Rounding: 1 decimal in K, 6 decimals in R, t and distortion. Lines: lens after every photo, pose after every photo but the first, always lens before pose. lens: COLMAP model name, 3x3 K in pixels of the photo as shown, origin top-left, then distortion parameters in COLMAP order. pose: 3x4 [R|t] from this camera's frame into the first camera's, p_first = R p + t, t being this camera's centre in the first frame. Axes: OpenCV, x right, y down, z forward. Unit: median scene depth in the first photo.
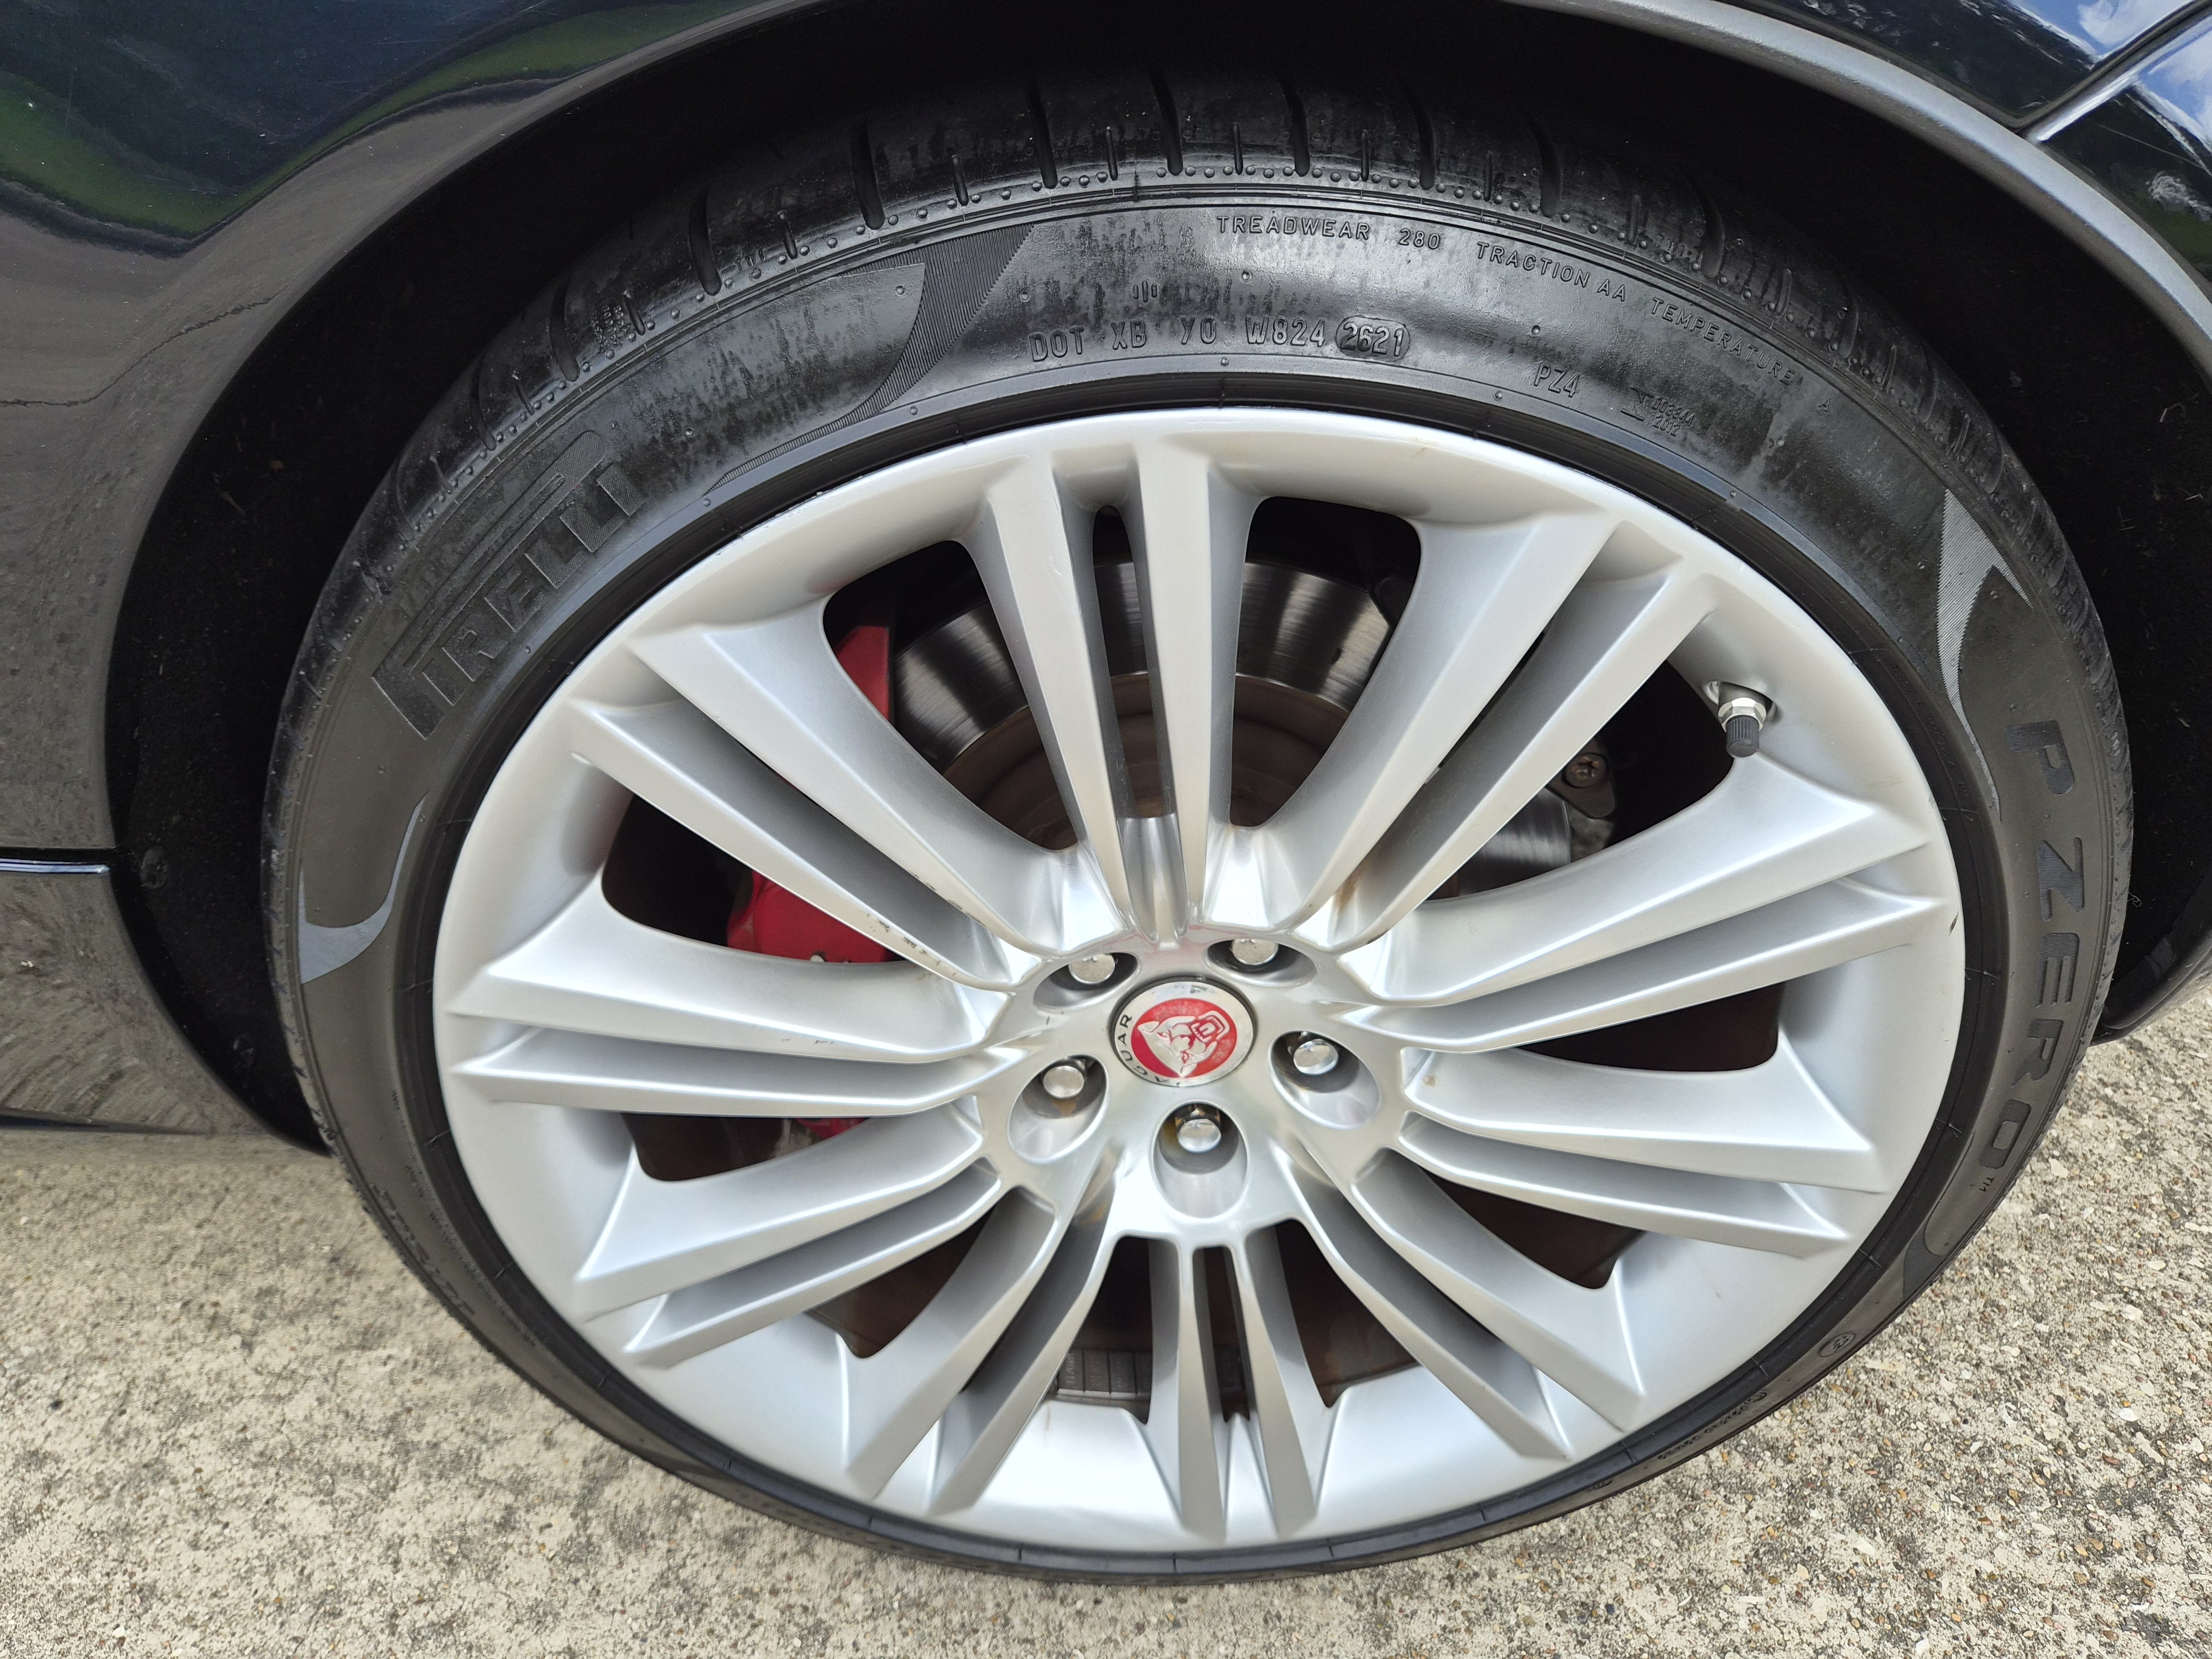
lens RADIAL K [[1531.3, 0, 1084.1], [0, 1531.3, 819.6], [0, 0, 1]] dist [0.040322, -0.027828]
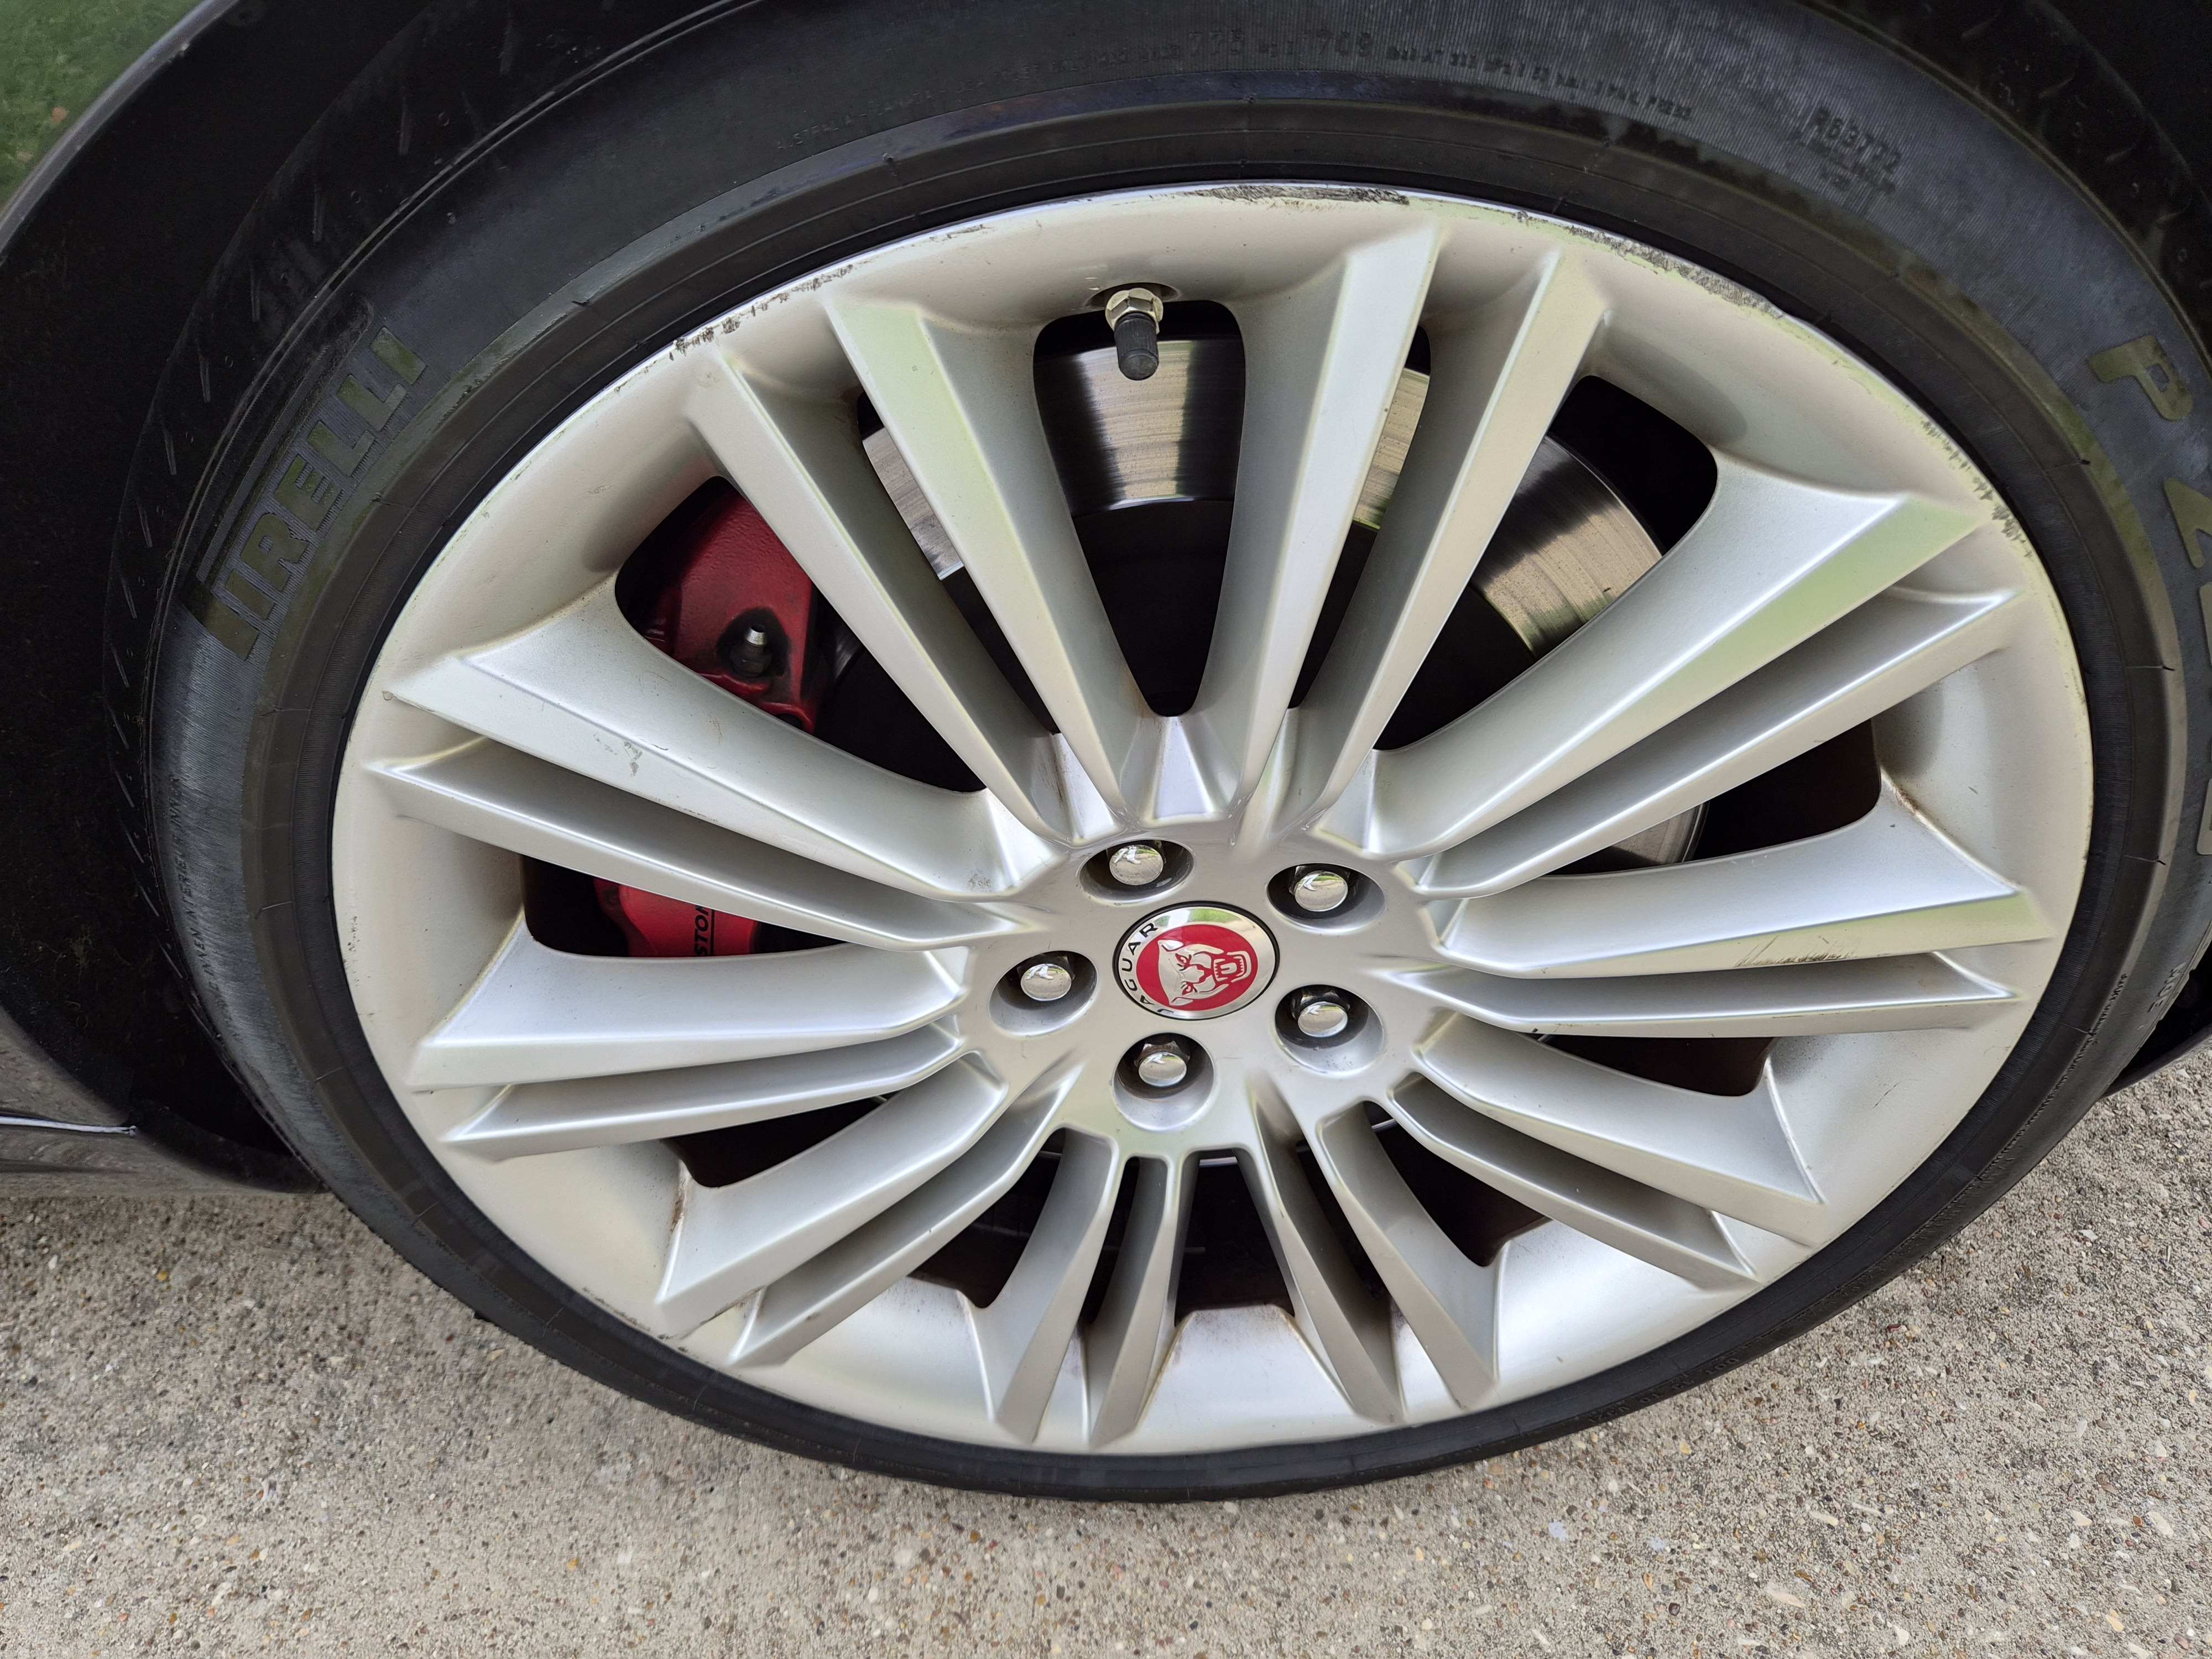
lens RADIAL K [[1531.3, 0, 1085.1], [0, 1531.3, 832.7], [0, 0, 1]] dist [0.040322, -0.027828]
pose [[0.959324, -0.228230, -0.166157, 0.177206], [0.246951, 0.963626, 0.102177, -0.022873], [0.136793, -0.139053, 0.980791, 0.136726]]
